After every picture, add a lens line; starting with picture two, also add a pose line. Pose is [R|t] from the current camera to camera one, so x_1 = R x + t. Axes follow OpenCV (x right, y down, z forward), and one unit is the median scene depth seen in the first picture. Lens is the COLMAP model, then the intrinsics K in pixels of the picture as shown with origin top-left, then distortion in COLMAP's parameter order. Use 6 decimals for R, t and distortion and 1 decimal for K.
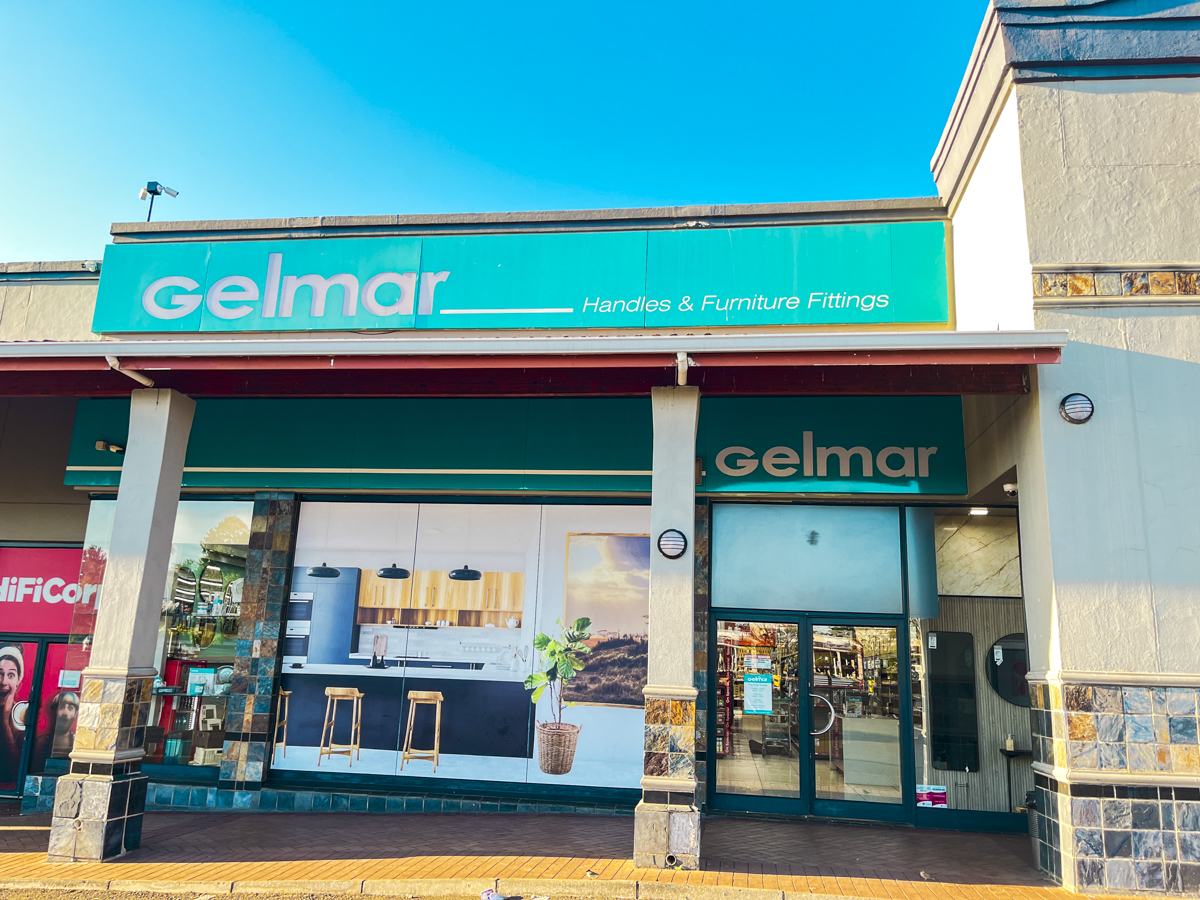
lens RADIAL K [[964.1, 0, 594.9], [0, 964.1, 449.9], [0, 0, 1]] dist [0.099743, -0.103864]
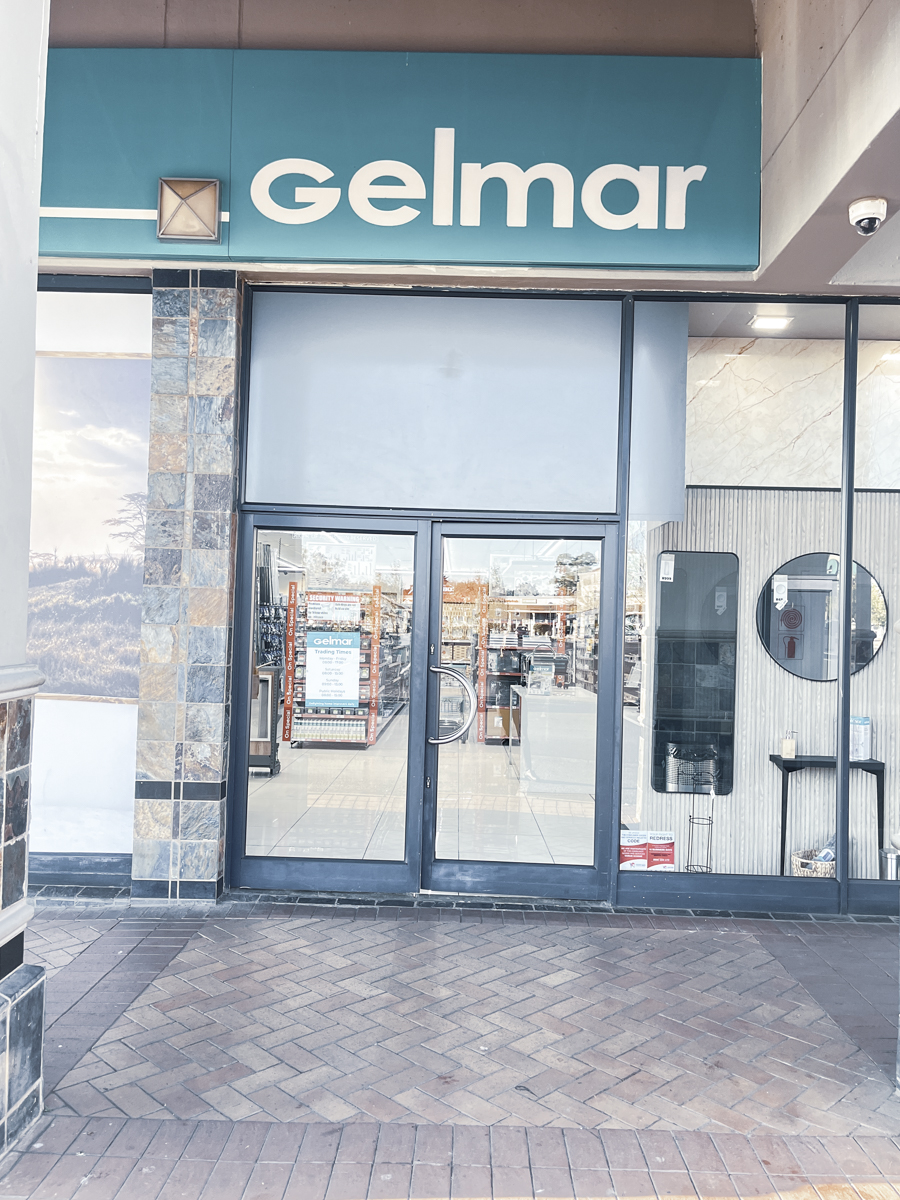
lens RADIAL K [[964.1, 0, 453.3], [0, 964.1, 601.2], [0, 0, 1]] dist [0.099743, -0.103864]
pose [[0.993193, -0.003968, 0.116410, 0.168141], [-0.017856, 0.982420, 0.185827, 0.118075], [-0.115101, -0.186641, 0.975662, 0.494691]]
